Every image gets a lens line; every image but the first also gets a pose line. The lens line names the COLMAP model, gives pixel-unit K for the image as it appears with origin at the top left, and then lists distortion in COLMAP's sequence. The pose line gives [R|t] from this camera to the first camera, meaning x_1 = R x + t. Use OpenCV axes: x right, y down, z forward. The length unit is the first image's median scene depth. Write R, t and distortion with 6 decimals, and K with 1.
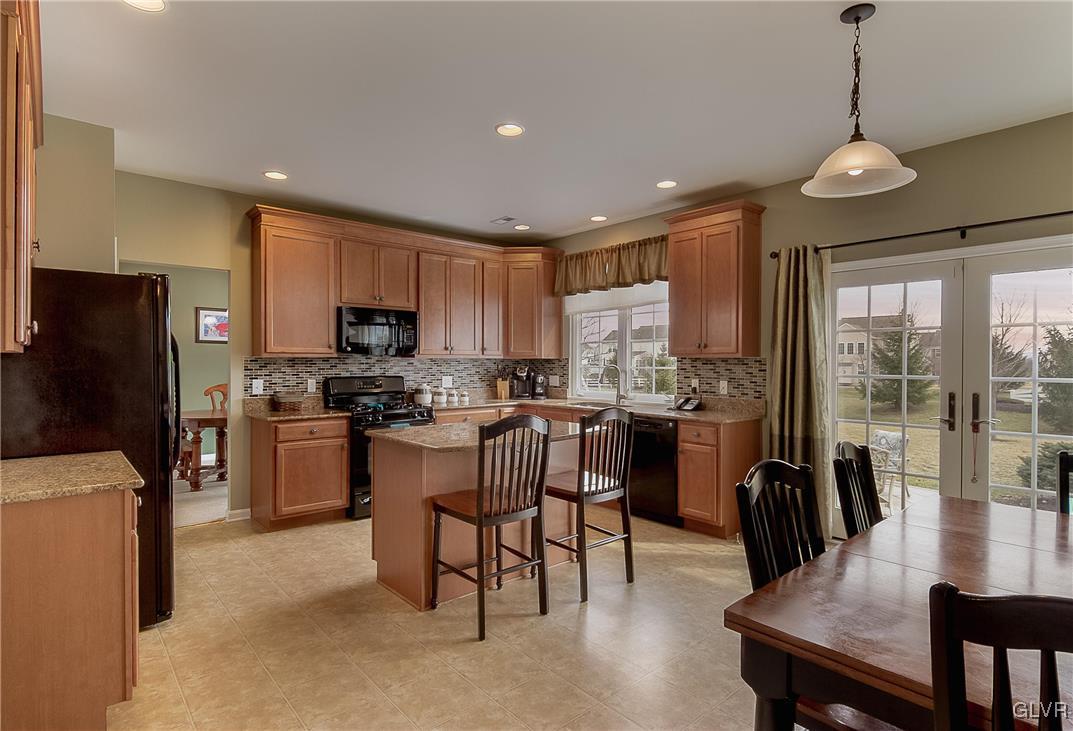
lens RADIAL K [[546.7, 0, 536.5], [0, 546.7, 365.5], [0, 0, 1]] dist [0.020761, 0.000136]
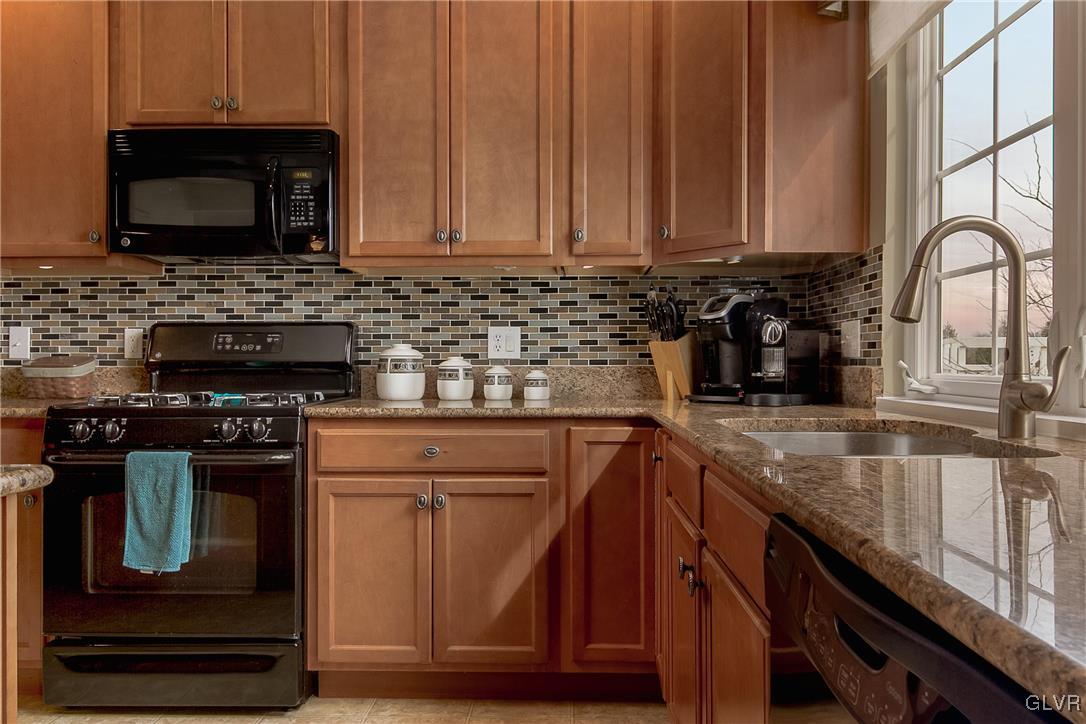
lens RADIAL K [[744.2, 0, 543.0], [0, 744.2, 362.0], [0, 0, 1]] dist [0.002387, 0.000168]
pose [[0.746624, 0.001393, -0.665245, 0.193624], [-0.004054, 0.999989, -0.002456, 0.048165], [0.665234, 0.004531, 0.746621, 0.732430]]
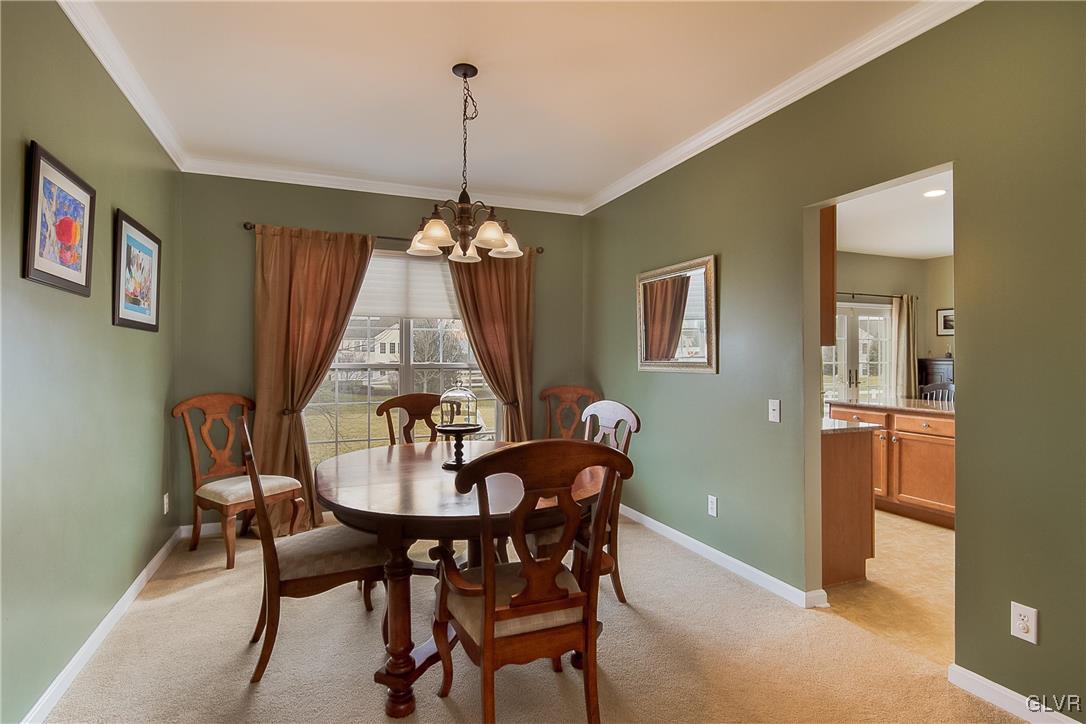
lens RADIAL K [[553.8, 0, 543.0], [0, 553.8, 362.0], [0, 0, 1]] dist [-0.002626, -0.000447]
pose [[0.316477, -0.005504, 0.948584, -1.067709], [0.007432, 0.999967, 0.003323, 0.001979], [-0.948571, 0.005998, 0.316507, 0.937467]]
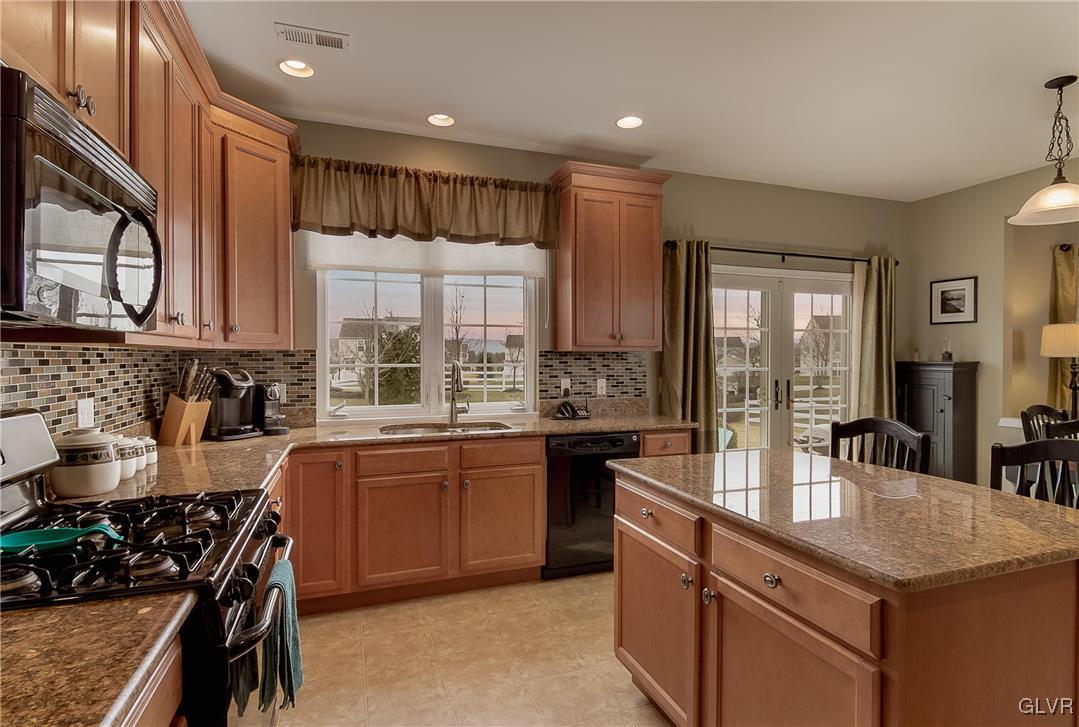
lens RADIAL K [[562.3, 0, 539.5], [0, 562.3, 363.5], [0, 0, 1]] dist [-0.000691, -0.000681]
pose [[0.359426, -0.012439, 0.933091, -0.432997], [0.006732, 0.999920, 0.010737, -0.004955], [-0.933149, 0.002422, 0.359481, 0.676377]]
